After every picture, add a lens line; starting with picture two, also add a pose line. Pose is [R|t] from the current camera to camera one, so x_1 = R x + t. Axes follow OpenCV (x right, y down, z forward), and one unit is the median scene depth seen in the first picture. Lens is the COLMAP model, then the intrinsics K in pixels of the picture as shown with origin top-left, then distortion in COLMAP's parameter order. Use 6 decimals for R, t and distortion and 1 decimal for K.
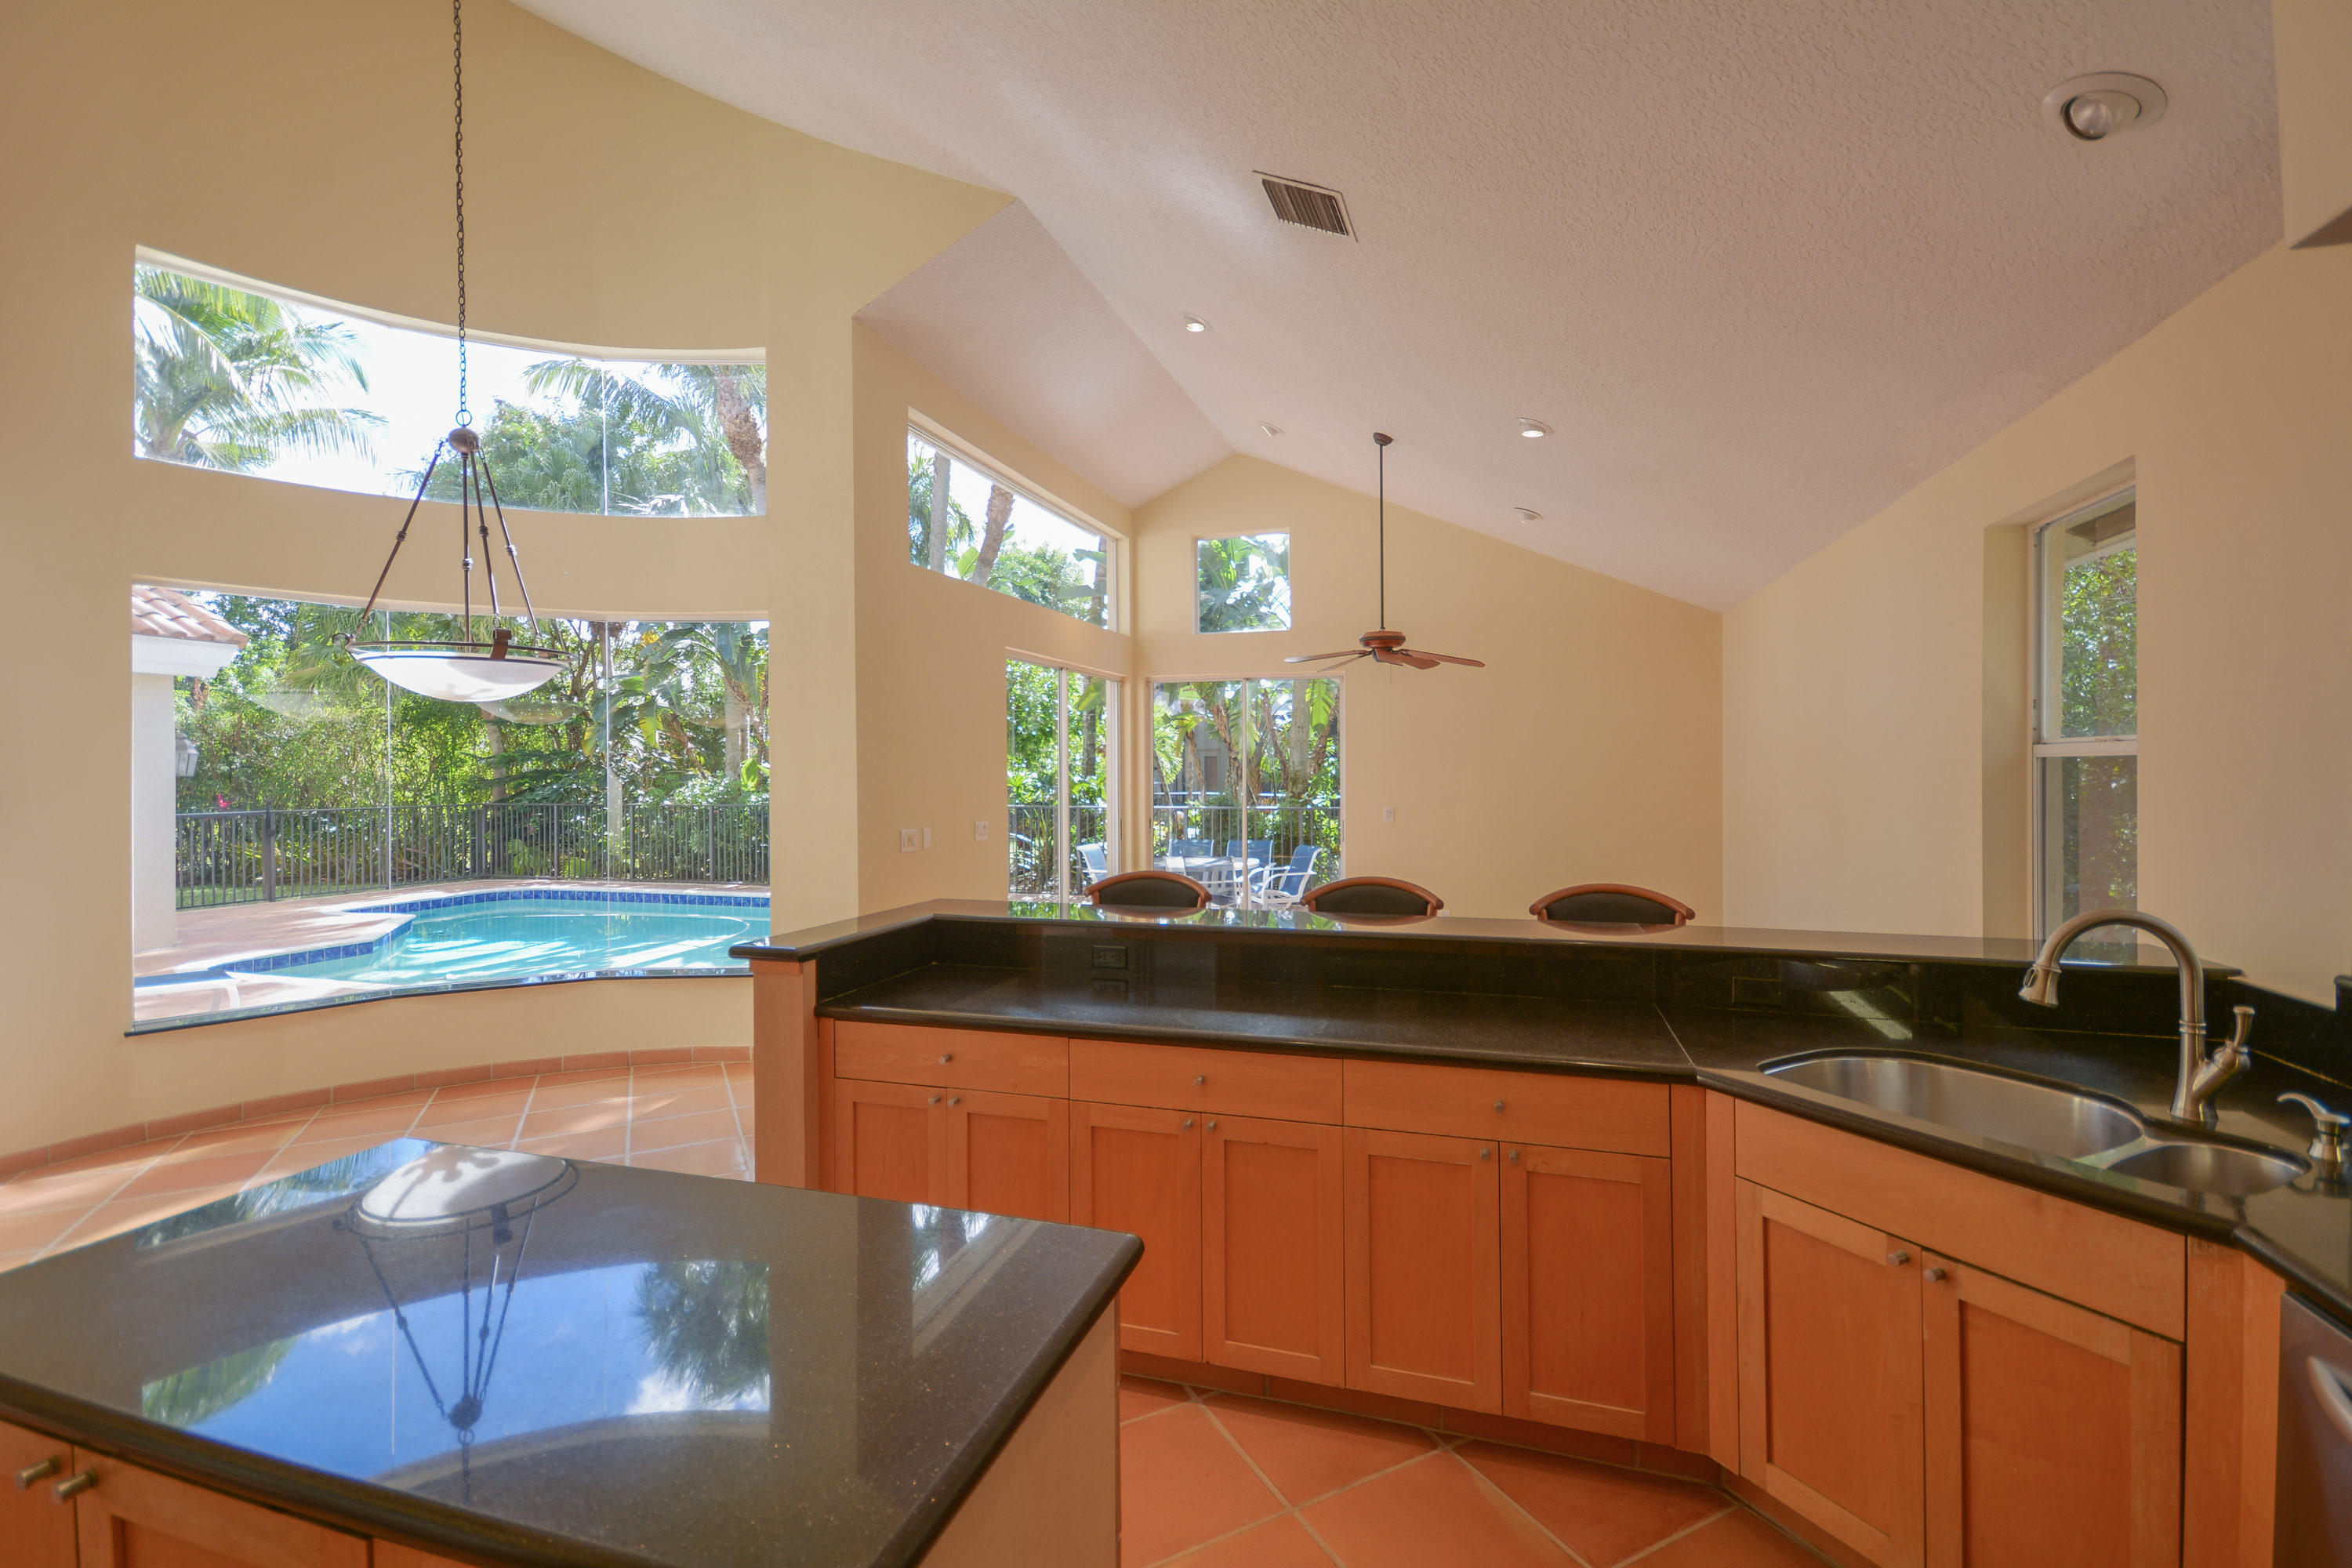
lens RADIAL K [[1034.1, 0, 1173.7], [0, 1034.1, 772.1], [0, 0, 1]] dist [0.024509, -0.000005]
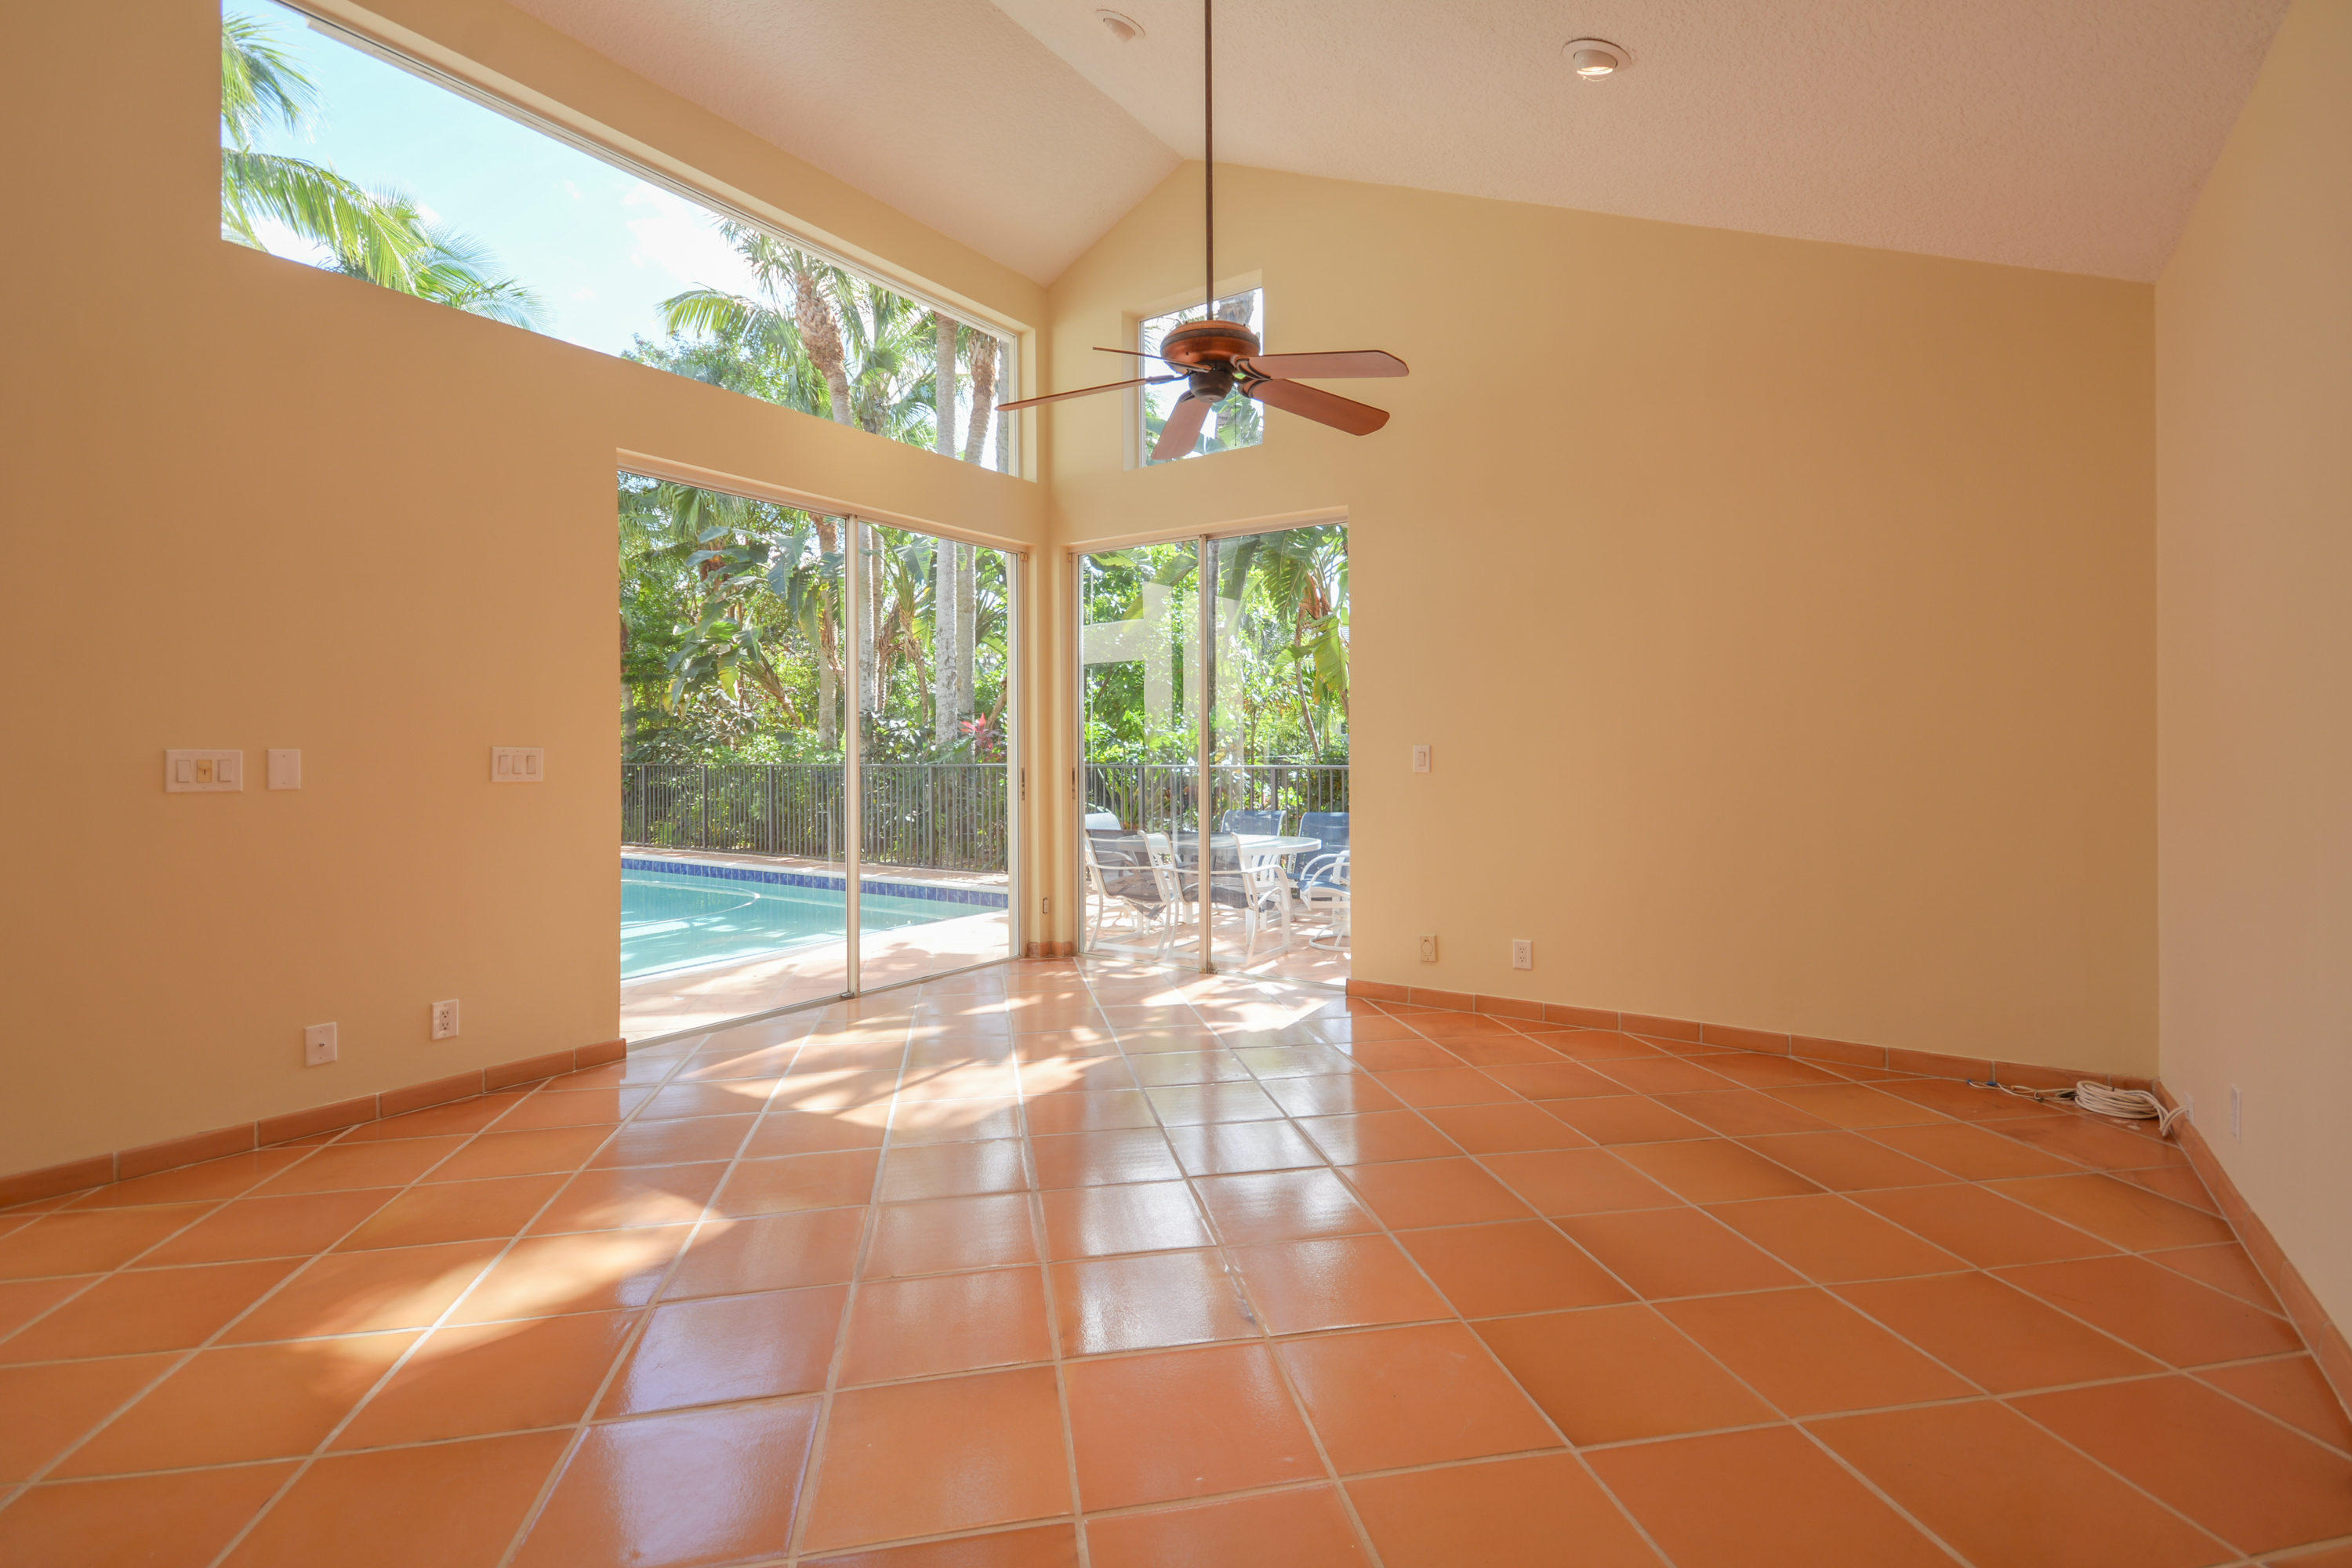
lens RADIAL K [[1090.6, 0, 1173.7], [0, 1090.6, 747.3], [0, 0, 1]] dist [0.015322, 0.000090]
pose [[0.958793, 0.000009, -0.284104, 0.158881], [-0.001306, 0.999990, -0.004376, 0.024264], [0.284101, 0.004567, 0.958783, 0.261352]]
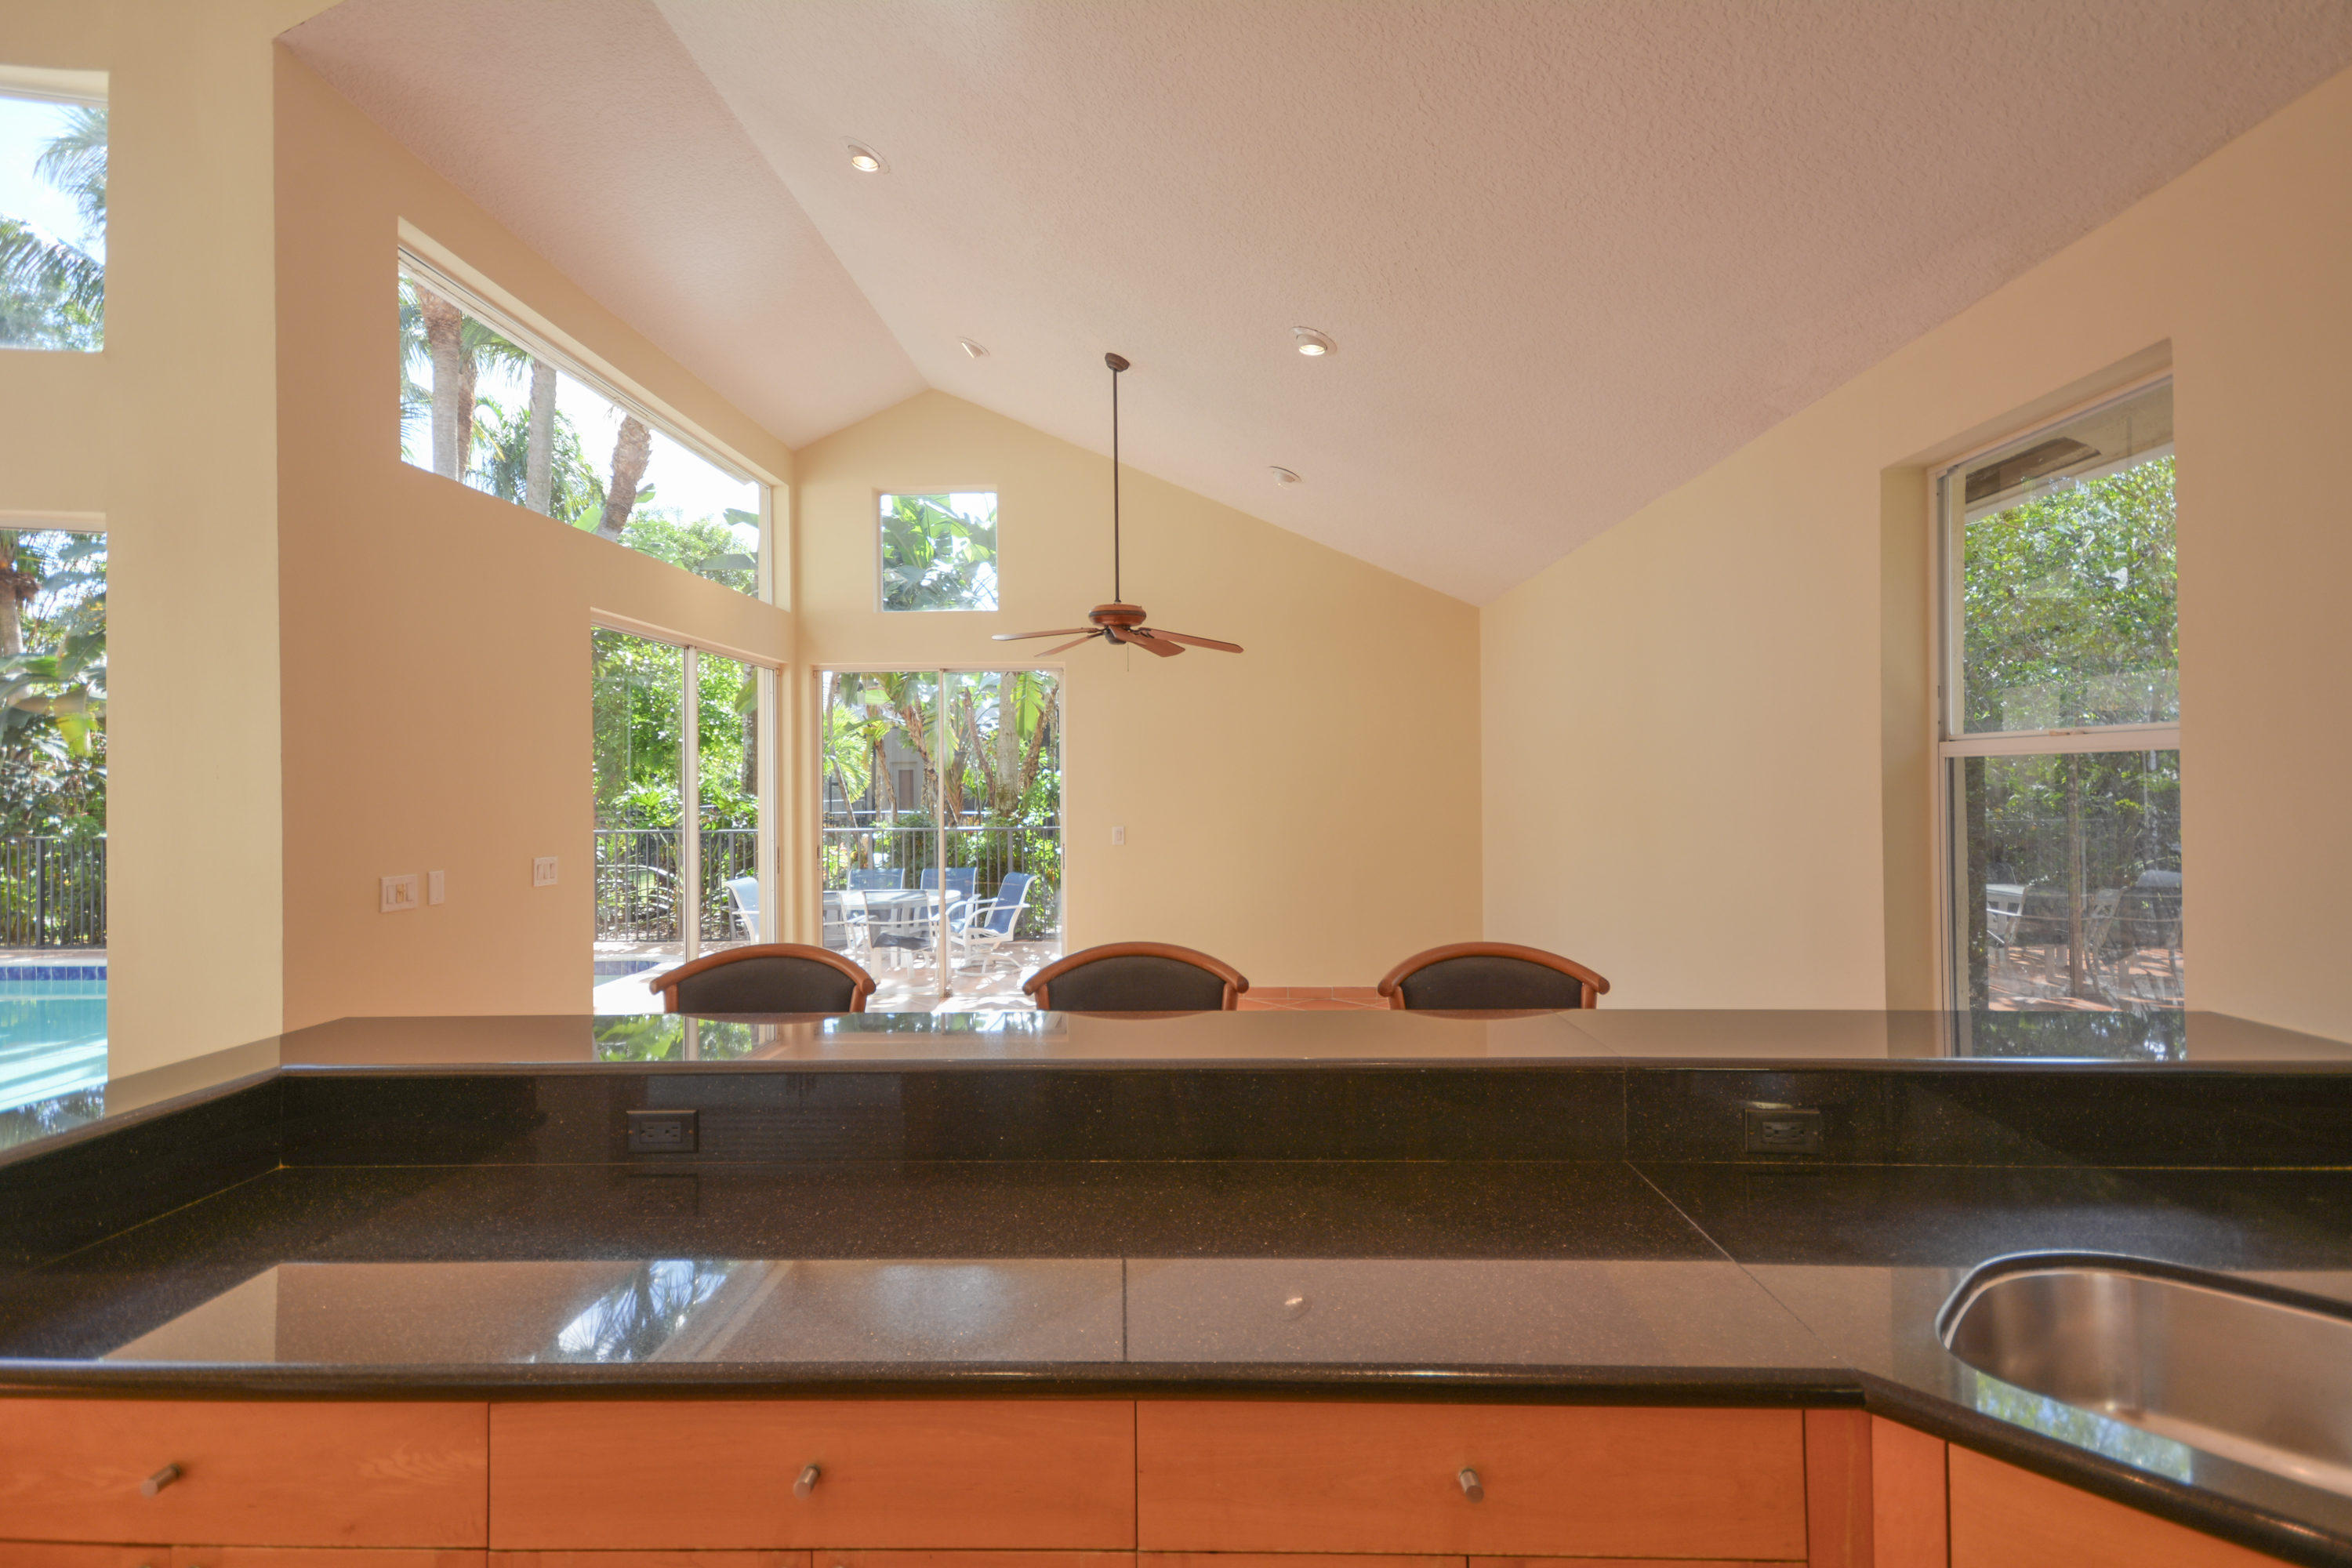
lens RADIAL K [[1105.8, 0, 1189.1], [0, 1105.8, 770.3], [0, 0, 1]] dist [0.006872, 0.000116]
pose [[0.959627, -0.000856, 0.281276, 0.008120], [0.005222, 0.999877, -0.014774, 0.001241], [-0.281229, 0.015646, 0.959513, 0.085432]]
